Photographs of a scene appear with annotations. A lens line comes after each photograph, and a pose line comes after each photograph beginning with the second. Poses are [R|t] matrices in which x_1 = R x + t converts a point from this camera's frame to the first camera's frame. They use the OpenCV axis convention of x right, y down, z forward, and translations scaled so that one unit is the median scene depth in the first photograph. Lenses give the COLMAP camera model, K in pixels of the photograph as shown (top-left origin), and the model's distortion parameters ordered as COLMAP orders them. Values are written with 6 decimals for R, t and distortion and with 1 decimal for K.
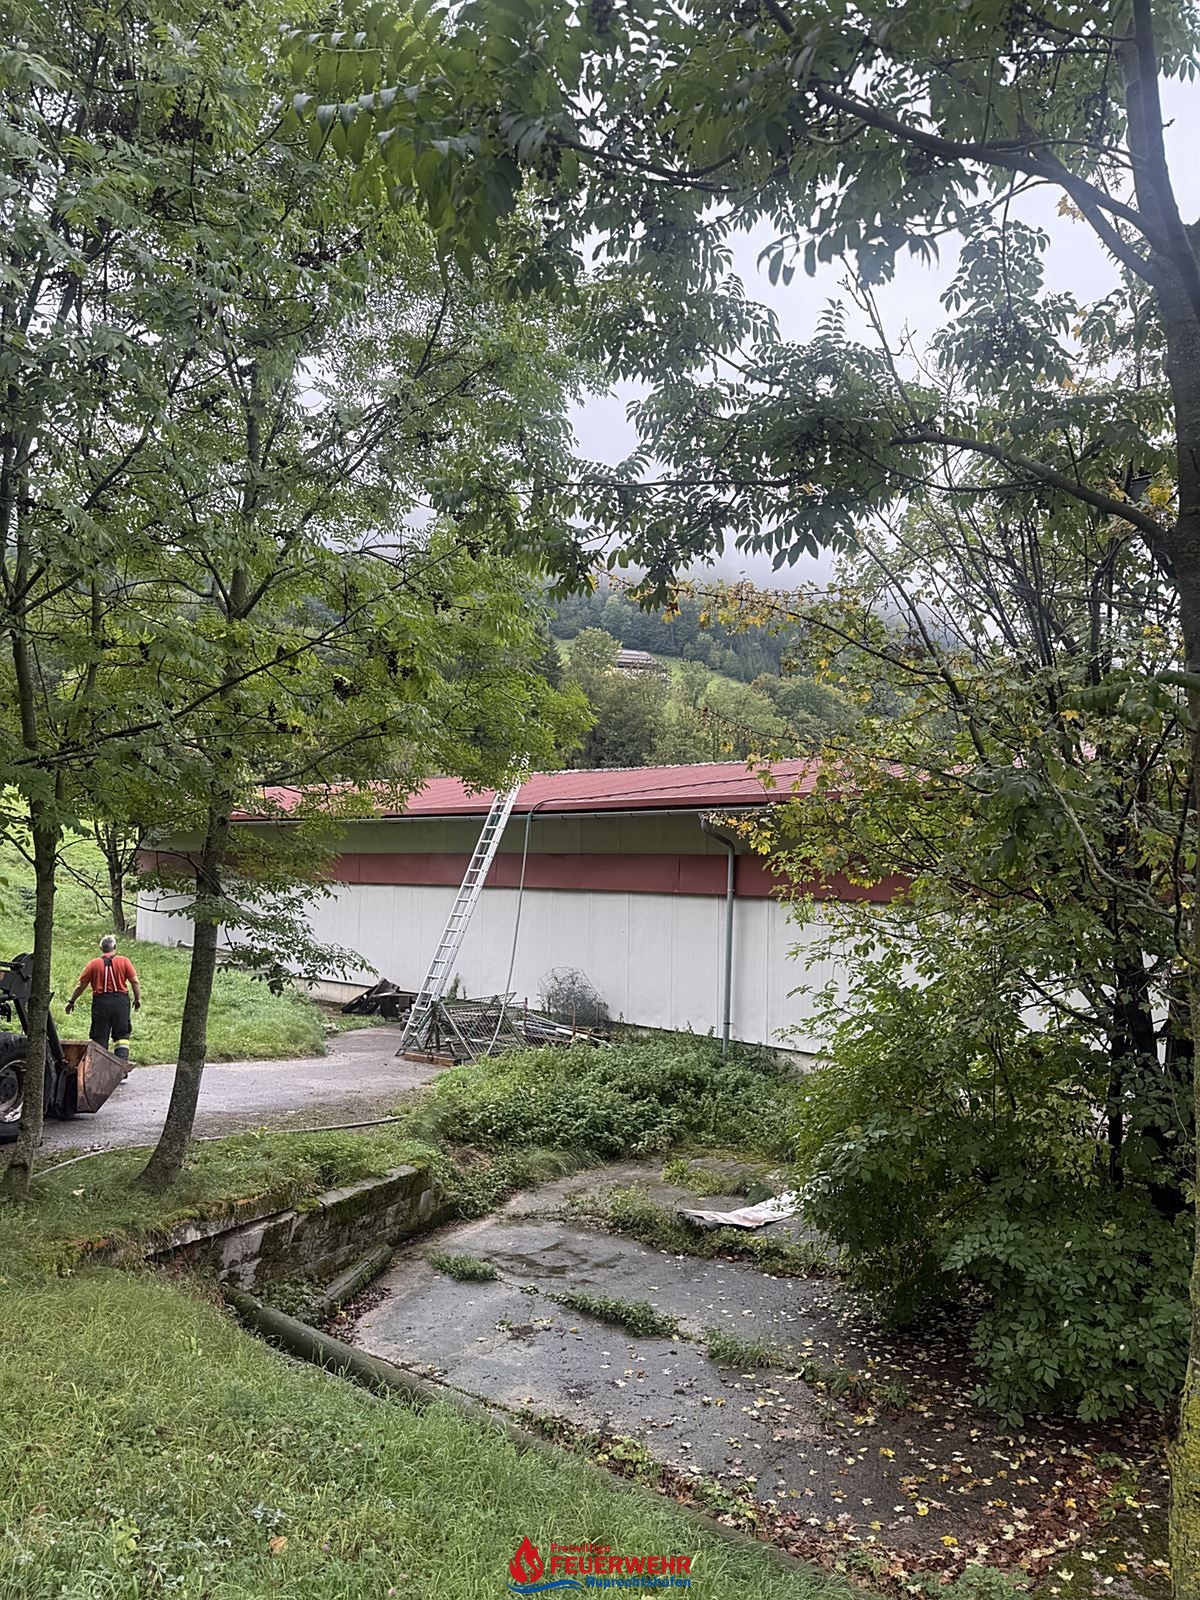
lens RADIAL K [[1147.4, 0, 600.0], [0, 1147.4, 800.0], [0, 0, 1]] dist [0.160385, -0.225463]
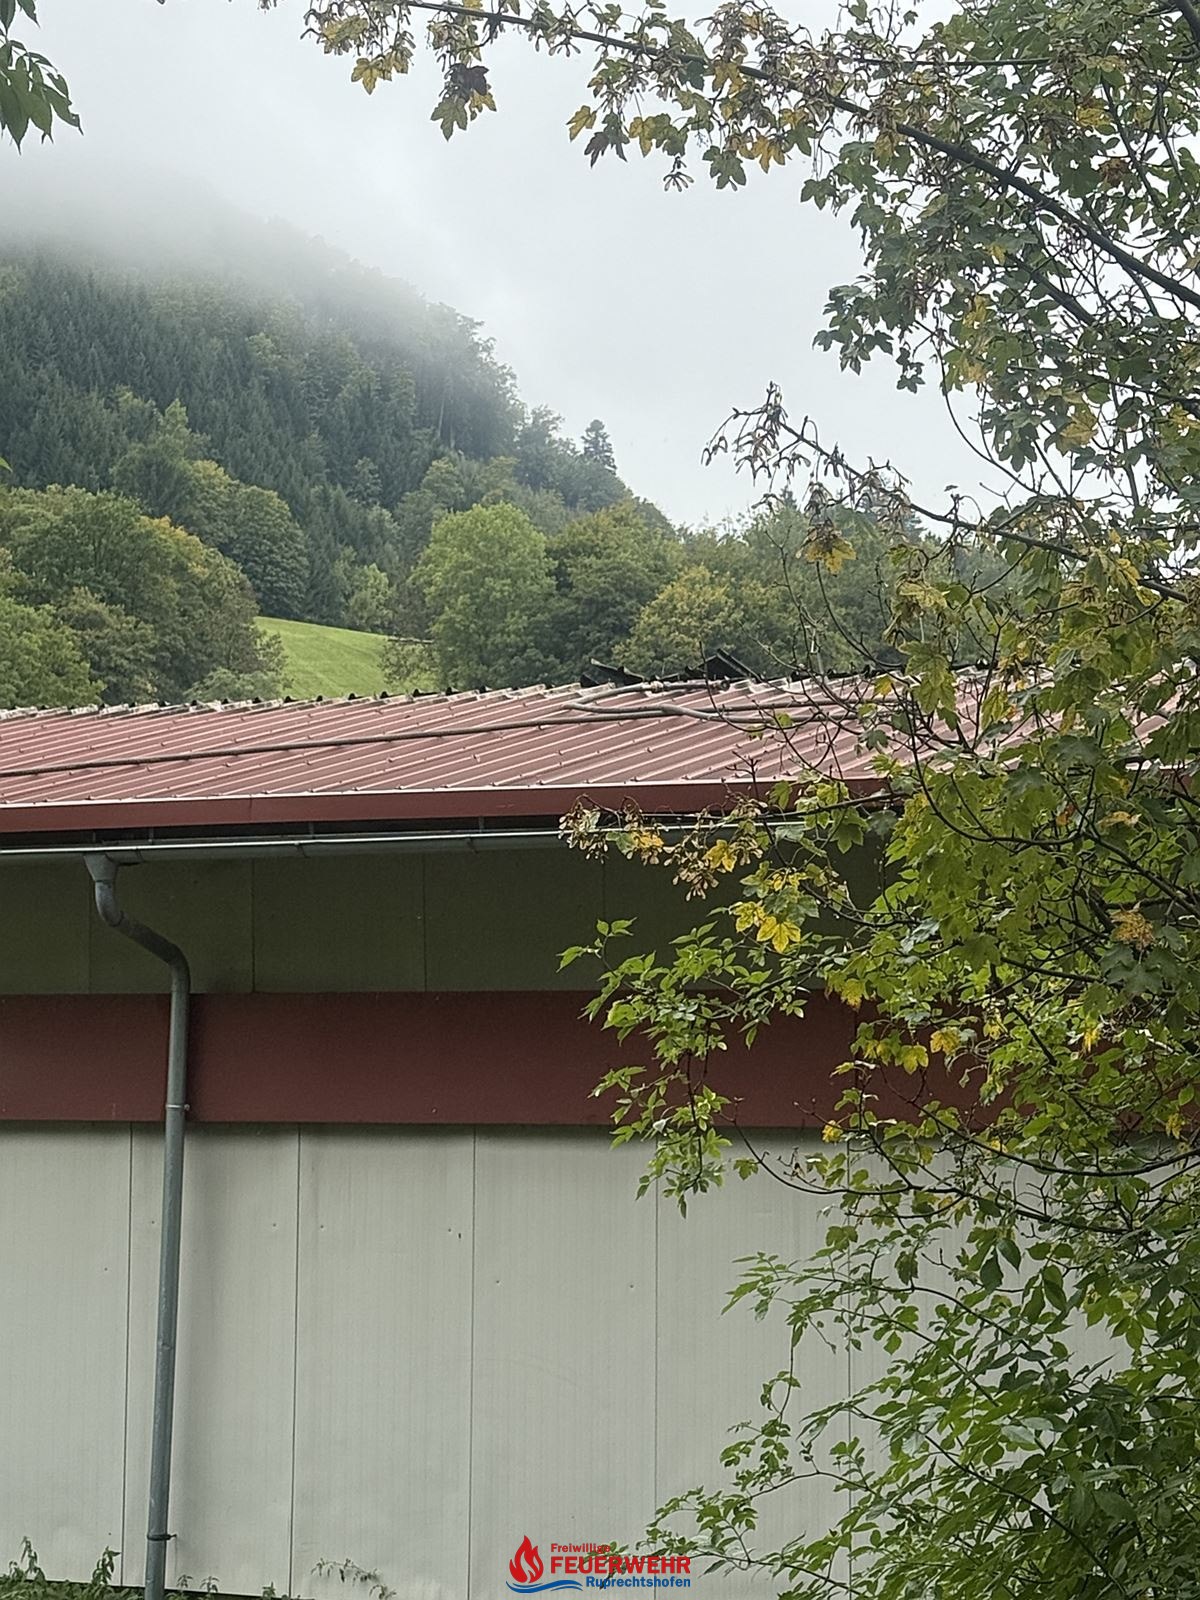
lens RADIAL K [[3336.2, 0, 600.0], [0, 3336.2, 800.0], [0, 0, 1]] dist [0.110363, -0.087745]
pose [[0.938657, 0.010510, 0.344691, -0.106465], [-0.003976, 0.999799, -0.019658, 0.014553], [-0.344829, 0.017081, 0.938510, 0.126816]]
